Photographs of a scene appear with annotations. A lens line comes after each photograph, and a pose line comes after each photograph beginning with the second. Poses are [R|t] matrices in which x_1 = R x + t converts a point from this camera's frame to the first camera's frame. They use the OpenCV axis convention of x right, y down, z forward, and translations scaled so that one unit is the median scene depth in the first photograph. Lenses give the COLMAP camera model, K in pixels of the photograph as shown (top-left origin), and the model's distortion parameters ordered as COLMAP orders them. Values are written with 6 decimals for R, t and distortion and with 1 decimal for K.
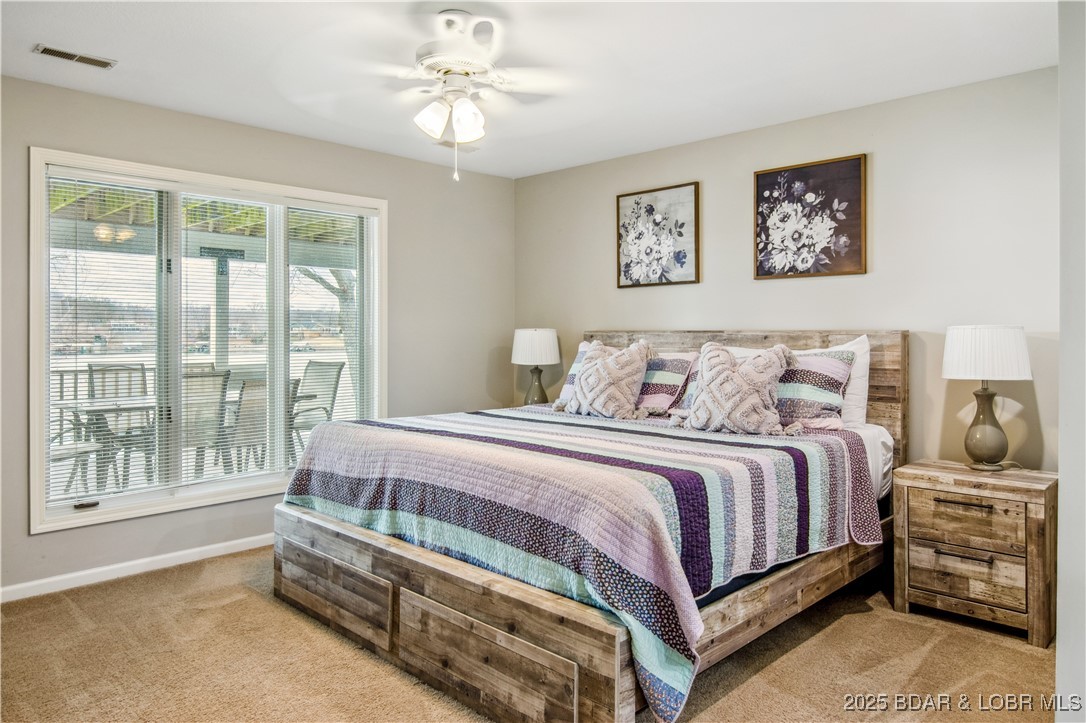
lens RADIAL K [[731.1, 0, 547.0], [0, 731.1, 351.4], [0, 0, 1]] dist [-0.000022, 0.001139]
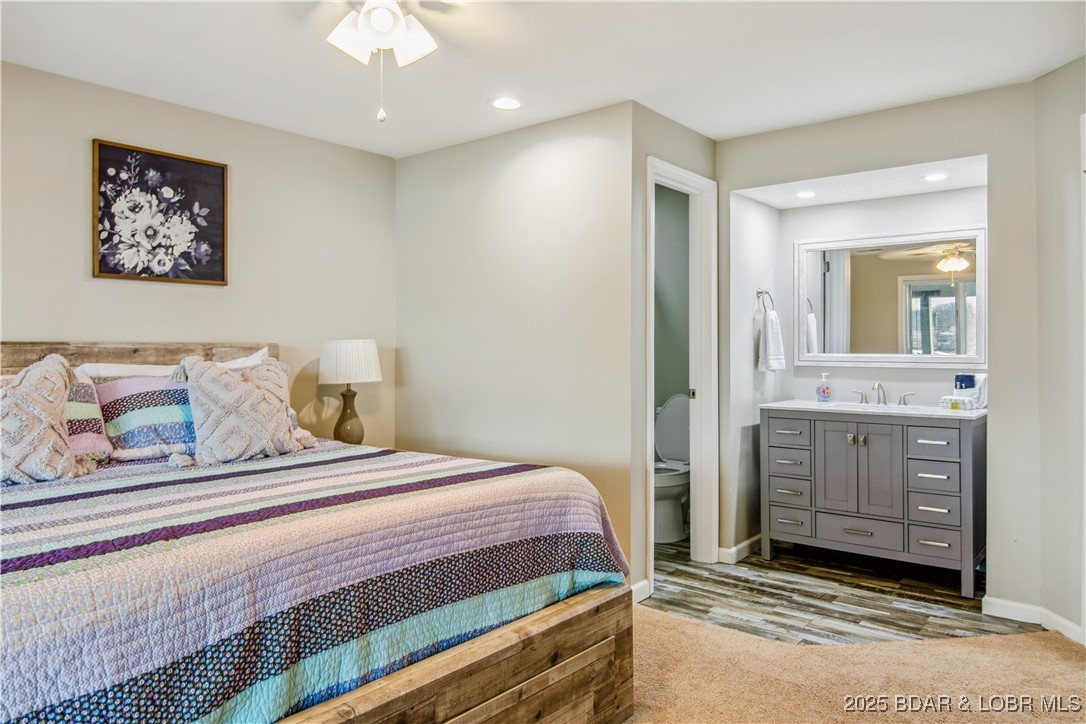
lens RADIAL K [[731.1, 0, 547.2], [0, 731.1, 360.0], [0, 0, 1]] dist [-0.000022, 0.001139]
pose [[-0.081105, -0.018822, 0.996528, -0.561916], [0.025600, 0.999452, 0.020961, -0.014539], [-0.996377, 0.027211, -0.080579, 0.617876]]
